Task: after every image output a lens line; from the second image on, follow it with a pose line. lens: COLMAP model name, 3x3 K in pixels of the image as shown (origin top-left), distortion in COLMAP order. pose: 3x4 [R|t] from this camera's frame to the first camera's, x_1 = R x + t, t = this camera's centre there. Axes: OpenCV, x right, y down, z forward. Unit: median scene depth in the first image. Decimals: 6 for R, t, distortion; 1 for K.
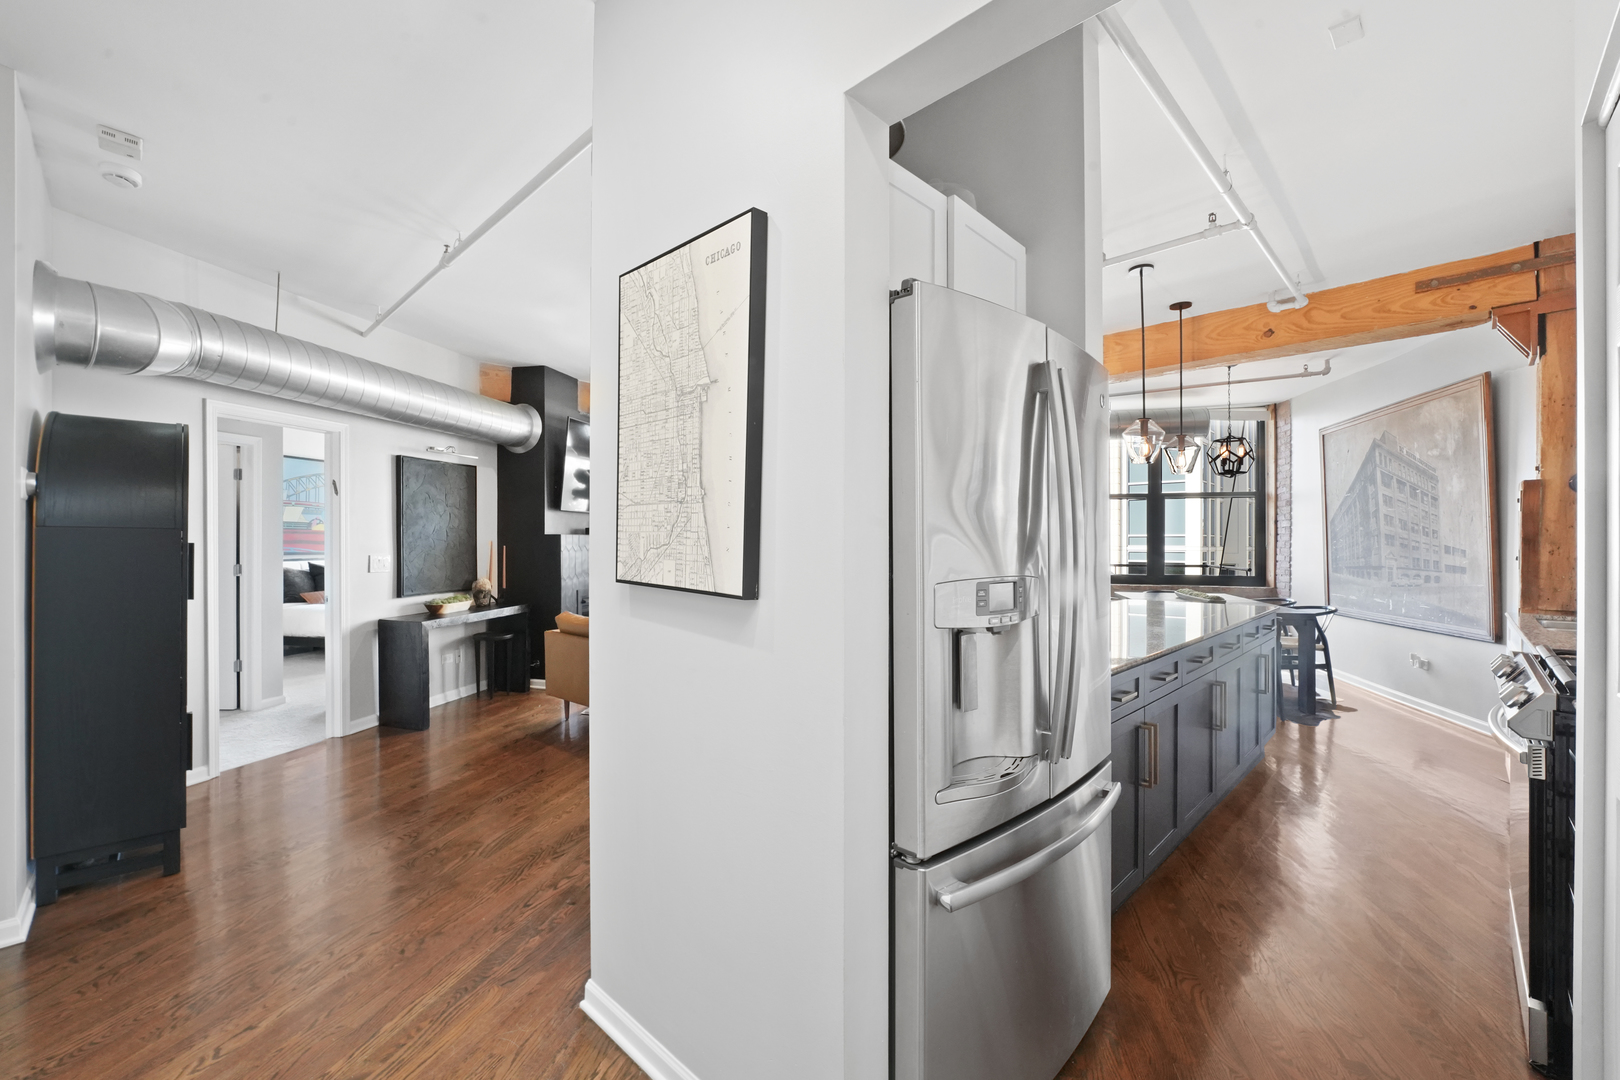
lens RADIAL K [[672.4, 0, 795.8], [0, 672.4, 543.0], [0, 0, 1]] dist [-0.015150, 0.000637]
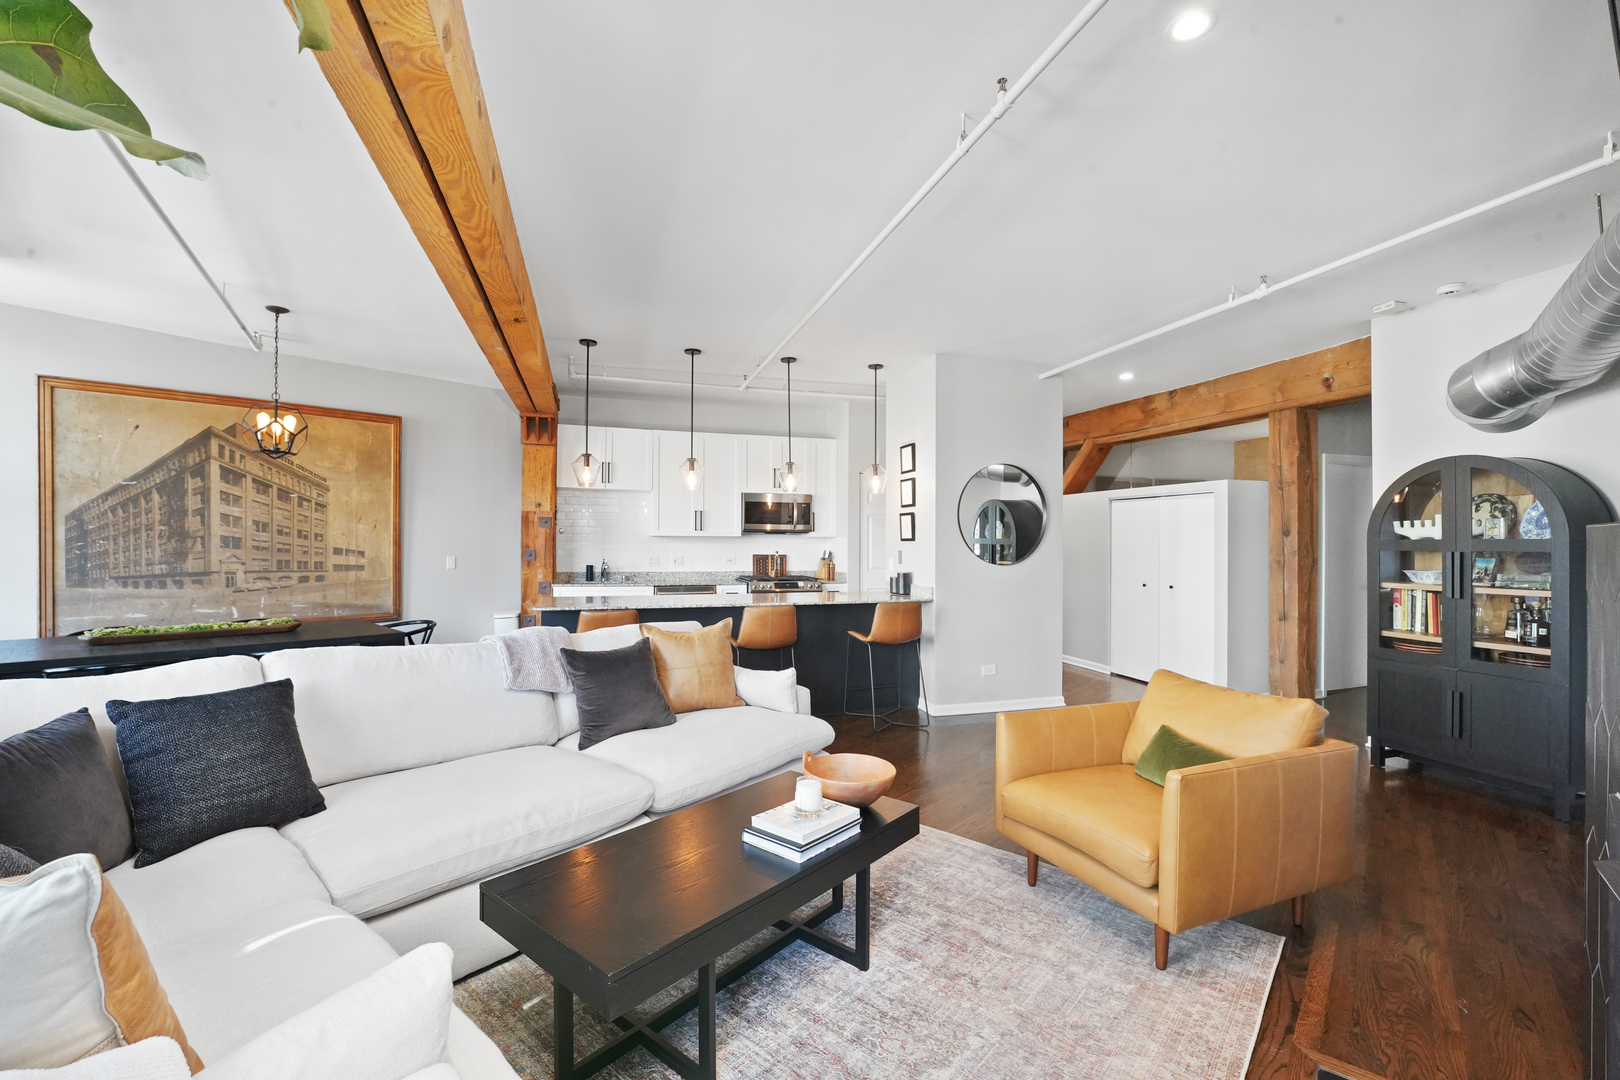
lens RADIAL K [[675.5, 0, 796.6], [0, 675.5, 548.4], [0, 0, 1]] dist [-0.025890, 0.000428]
pose [[-0.886478, -0.007904, 0.462704, -0.230284], [-0.003987, 0.999947, 0.009443, -0.008040], [-0.462754, 0.006527, -0.886463, 1.495606]]
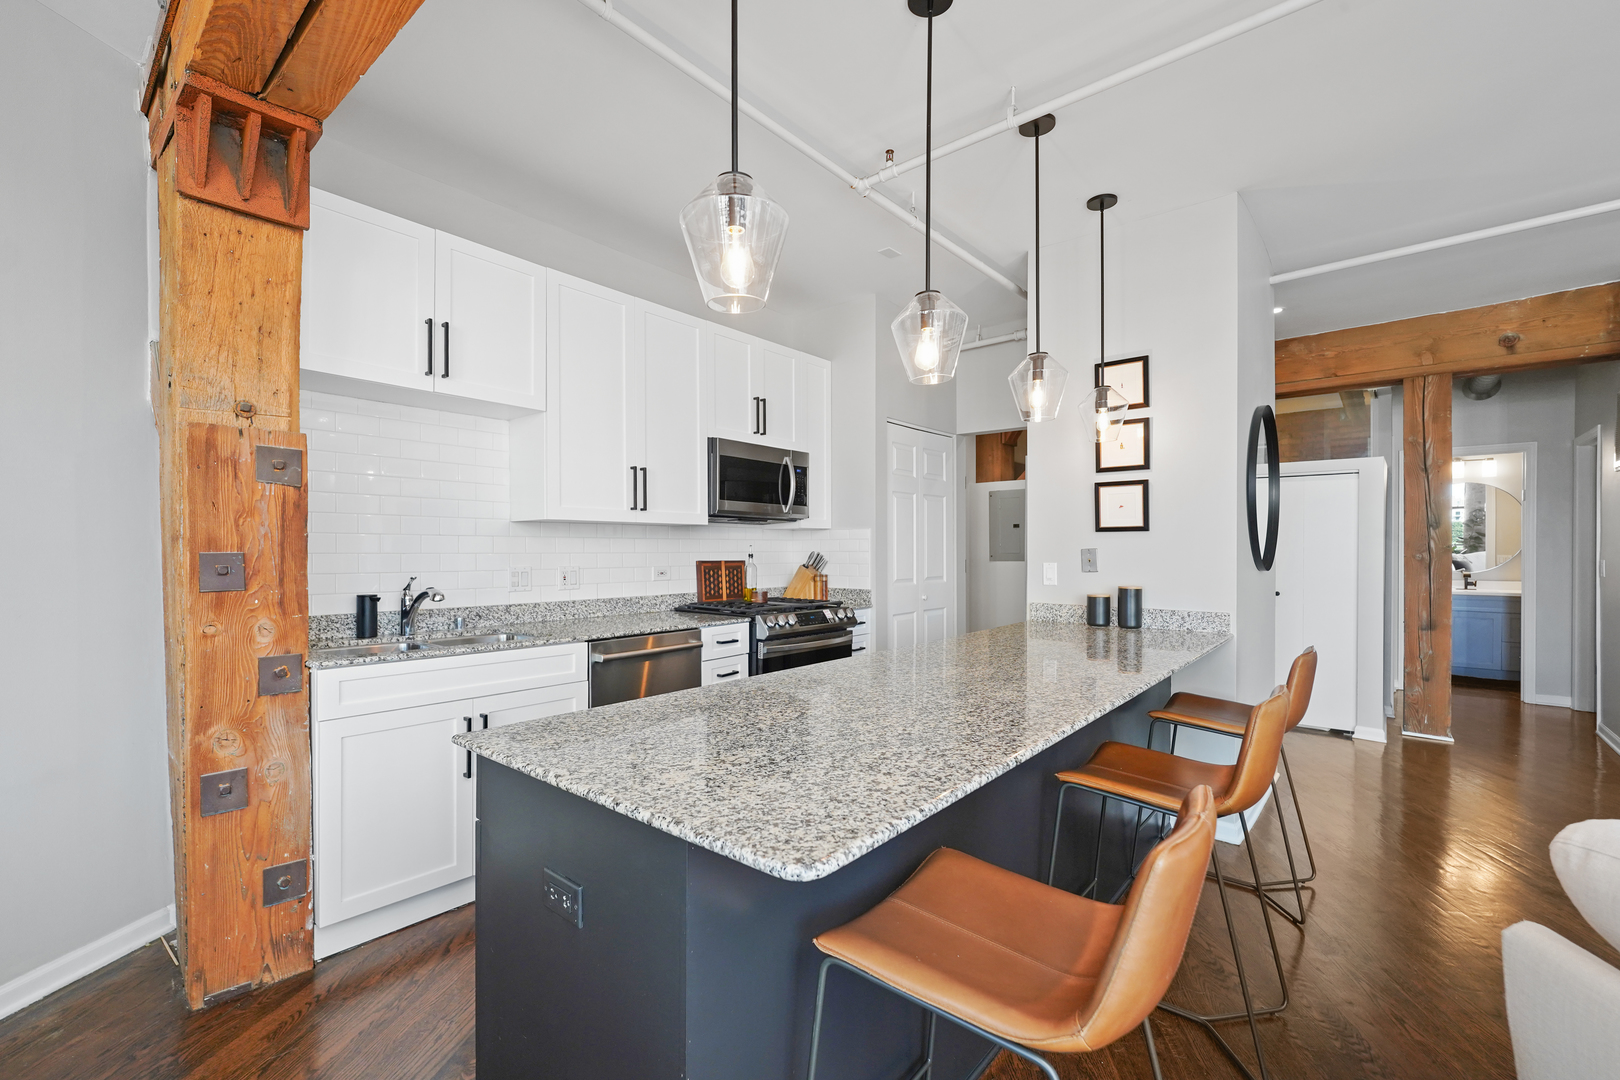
lens RADIAL K [[700.2, 0, 800.8], [0, 700.2, 559.4], [0, 0, 1]] dist [-0.001175, -0.000121]
pose [[-0.996231, 0.002940, -0.086688, 0.458624], [0.001562, 0.999871, 0.015964, 0.004517], [0.086724, 0.015769, -0.996108, 1.058832]]
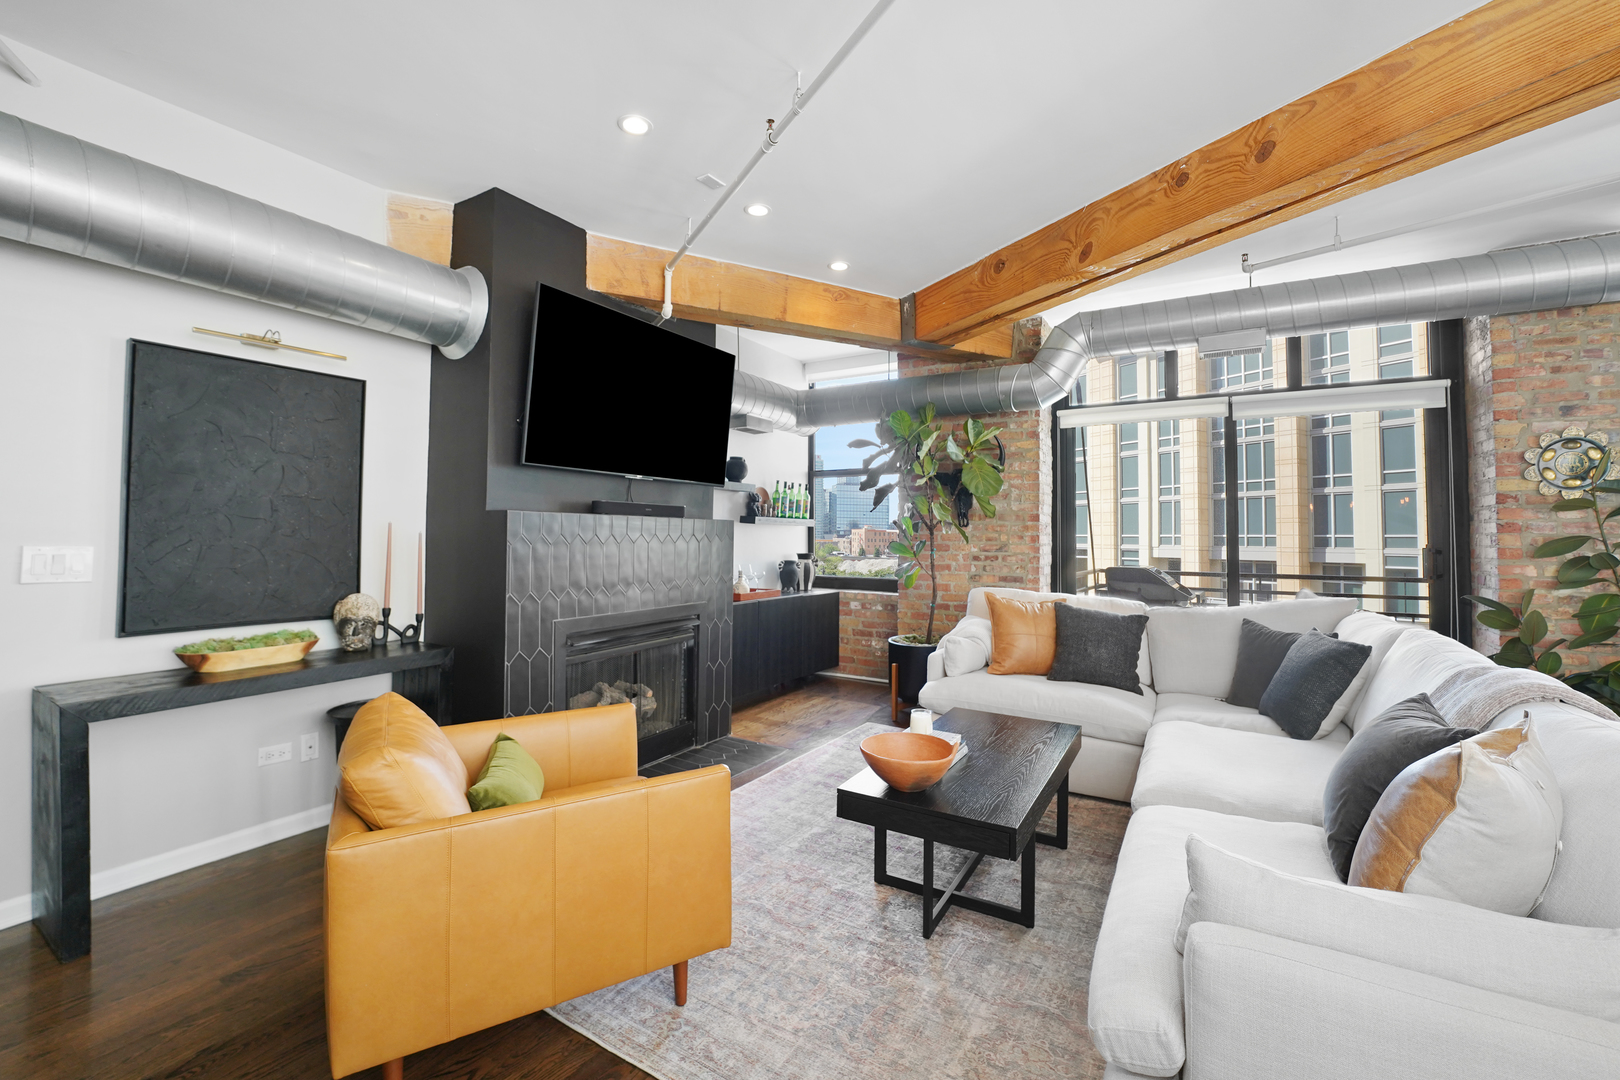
lens RADIAL K [[685.8, 0, 800.9], [0, 685.8, 517.8], [0, 0, 1]] dist [-0.022144, 0.000948]
pose [[0.952225, -0.000606, -0.305396, 0.011138], [-0.009737, 0.999429, -0.032341, 0.006971], [0.305242, 0.033770, 0.951676, 0.643459]]
